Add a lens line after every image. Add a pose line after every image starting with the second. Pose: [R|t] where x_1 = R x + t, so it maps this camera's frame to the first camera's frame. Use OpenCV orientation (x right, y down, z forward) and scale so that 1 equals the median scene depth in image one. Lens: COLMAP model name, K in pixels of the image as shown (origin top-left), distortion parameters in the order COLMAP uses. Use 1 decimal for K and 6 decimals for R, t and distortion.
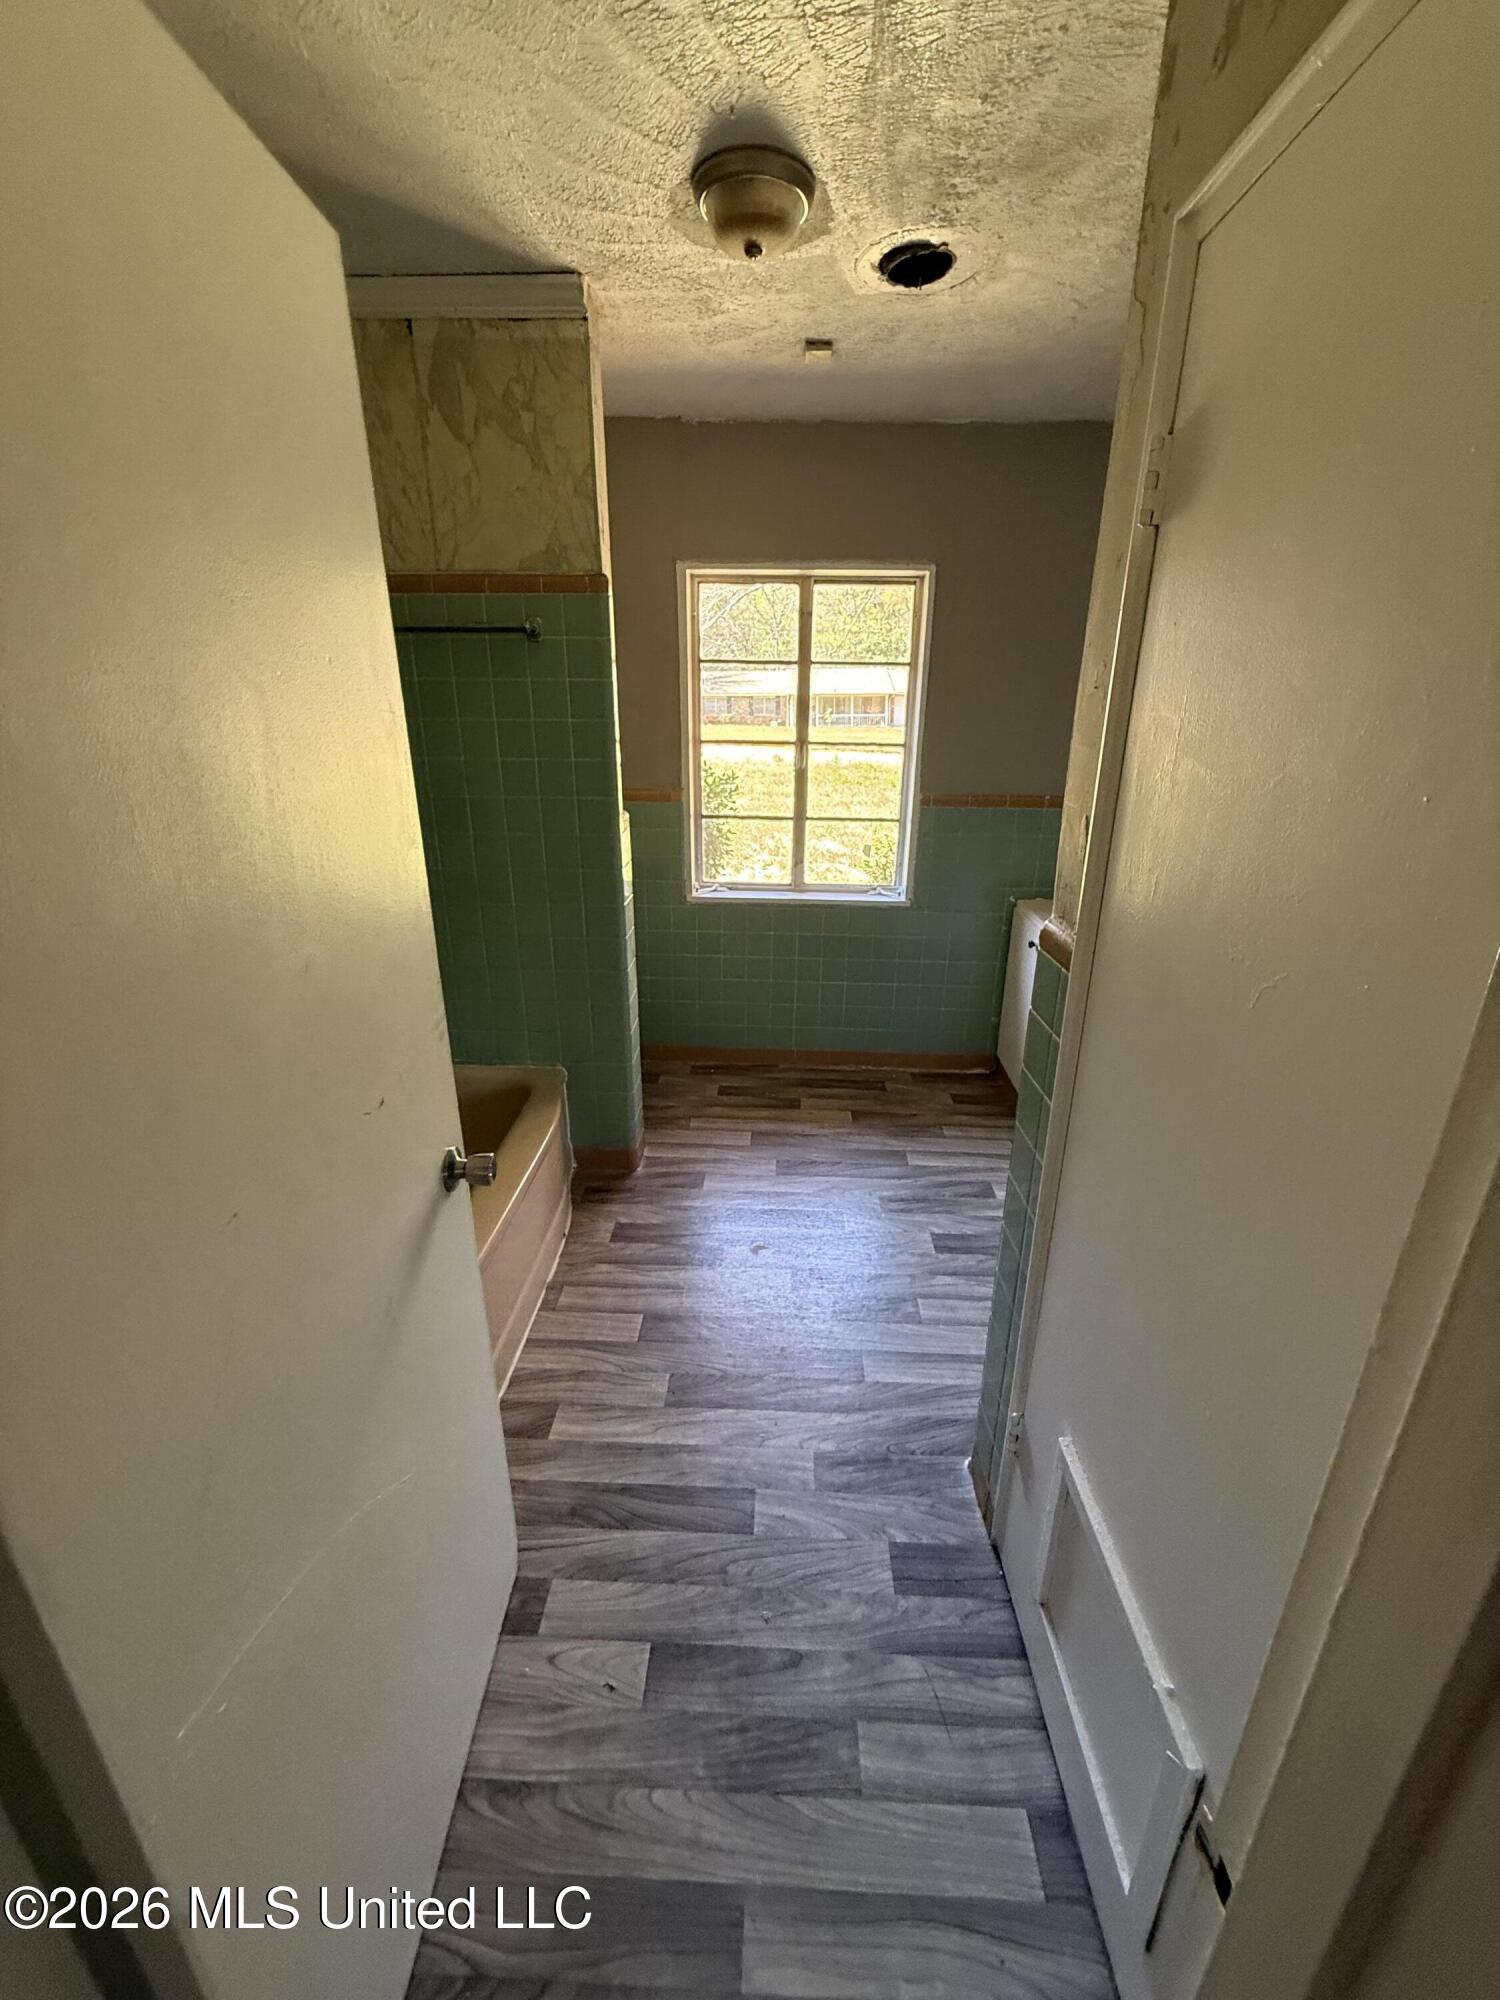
lens RADIAL K [[824.6, 0, 786.2], [0, 824.6, 1003.1], [0, 0, 1]] dist [0.018161, 0.000074]
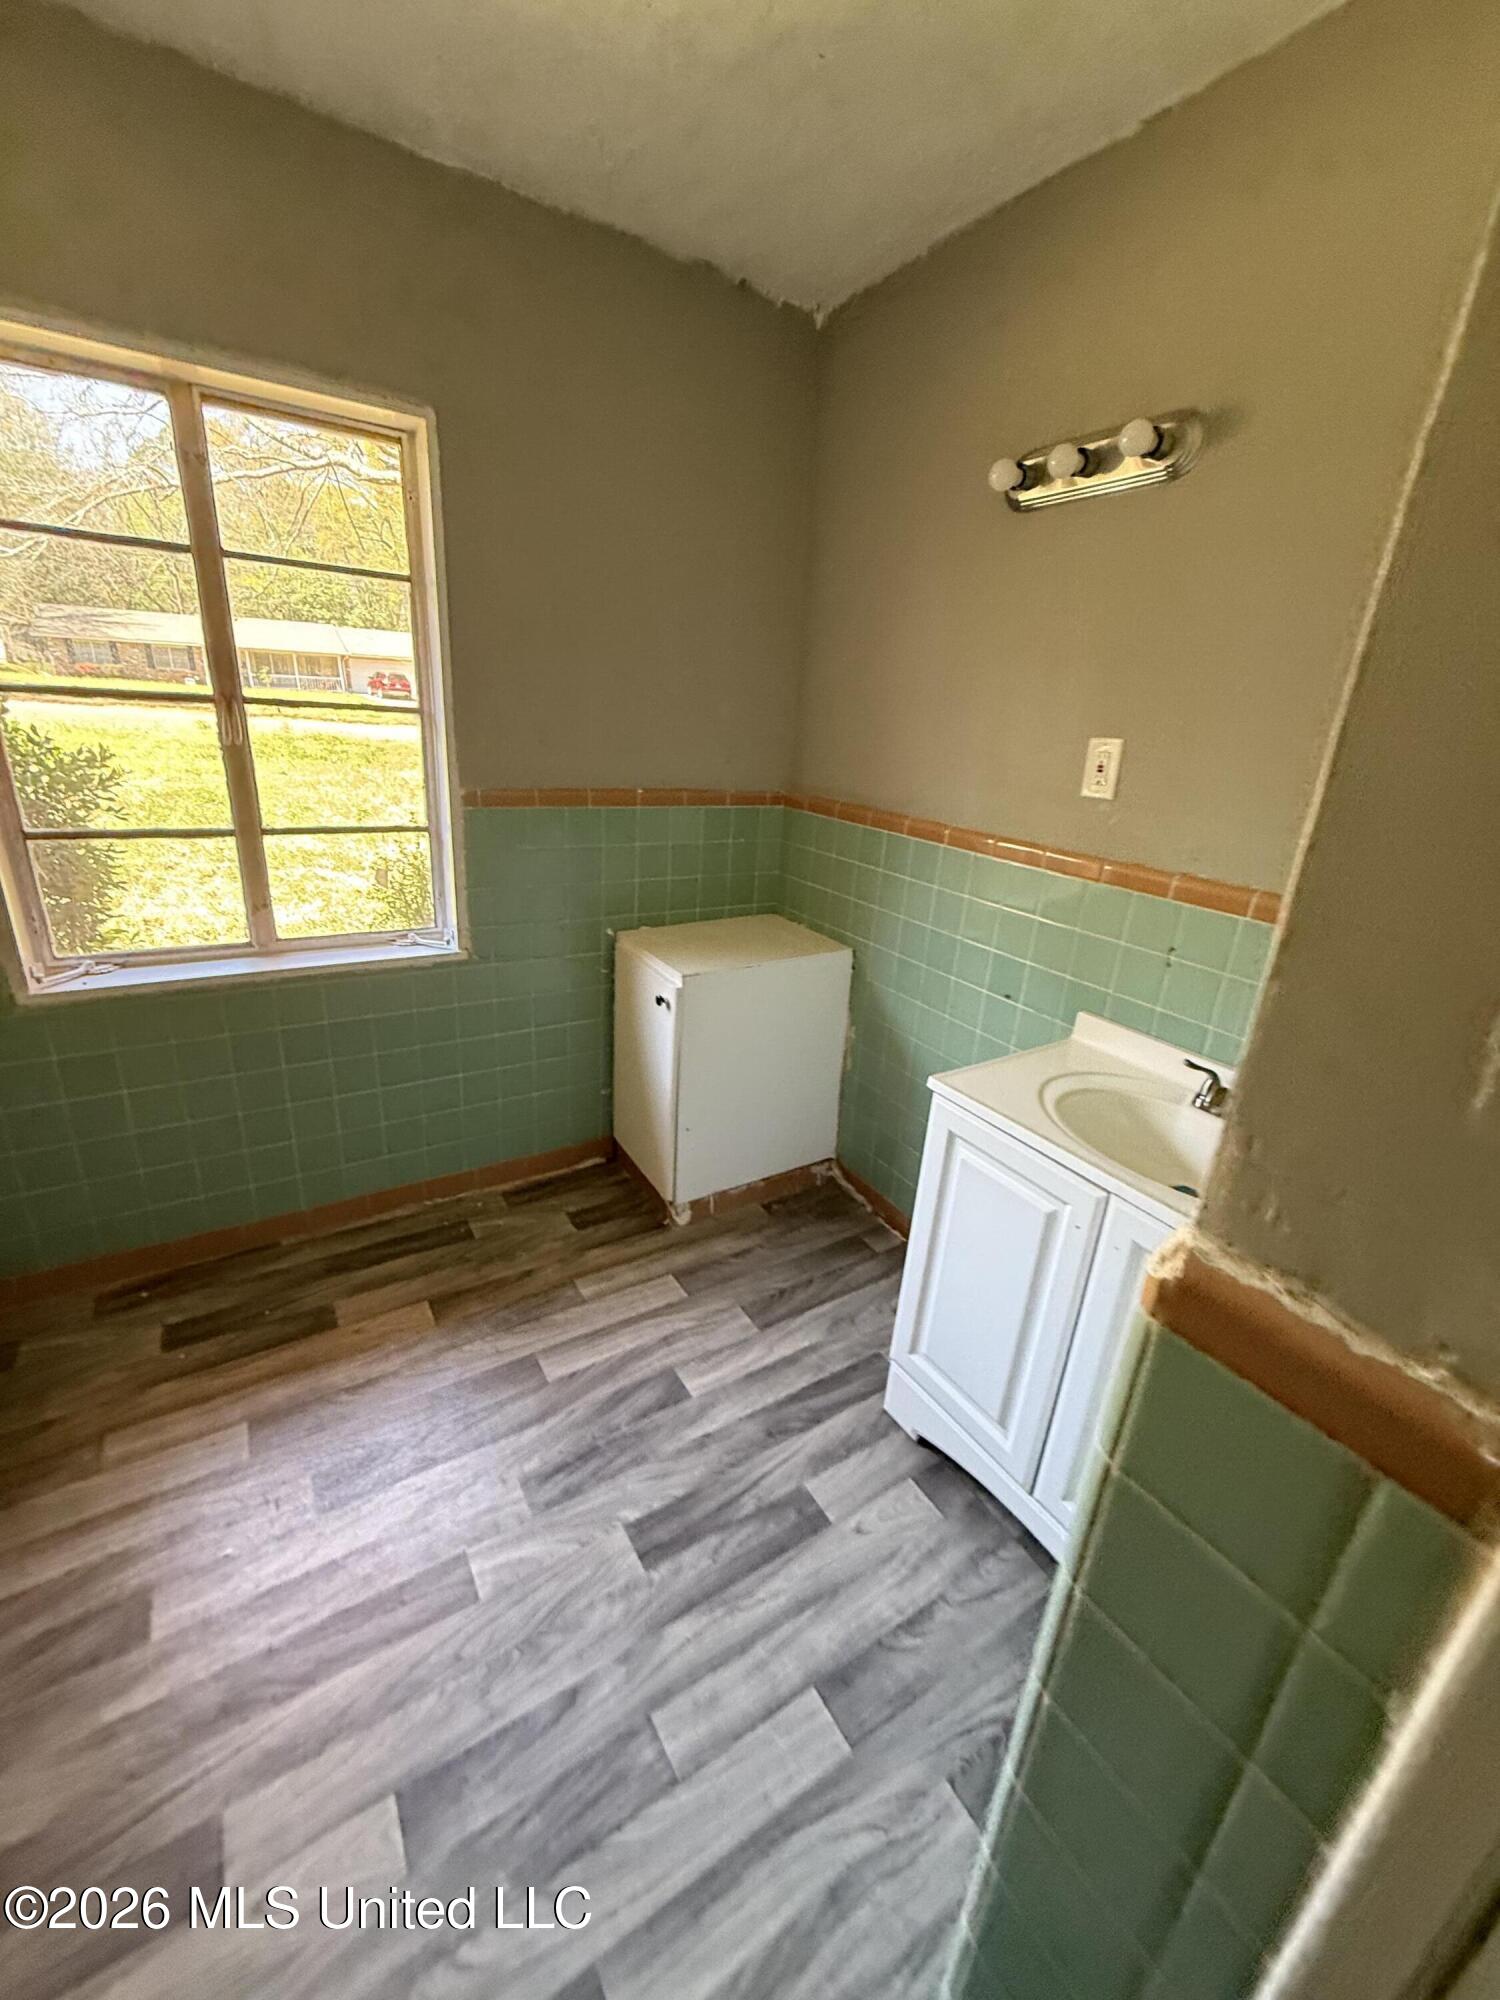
lens RADIAL K [[784.4, 0, 752.2], [0, 784.4, 1001.9], [0, 0, 1]] dist [-0.002705, -0.000039]
pose [[0.840286, -0.152413, 0.520278, 0.010798], [0.129747, 0.988317, 0.079971, -0.117391], [-0.526388, 0.000306, 0.850244, 0.390705]]
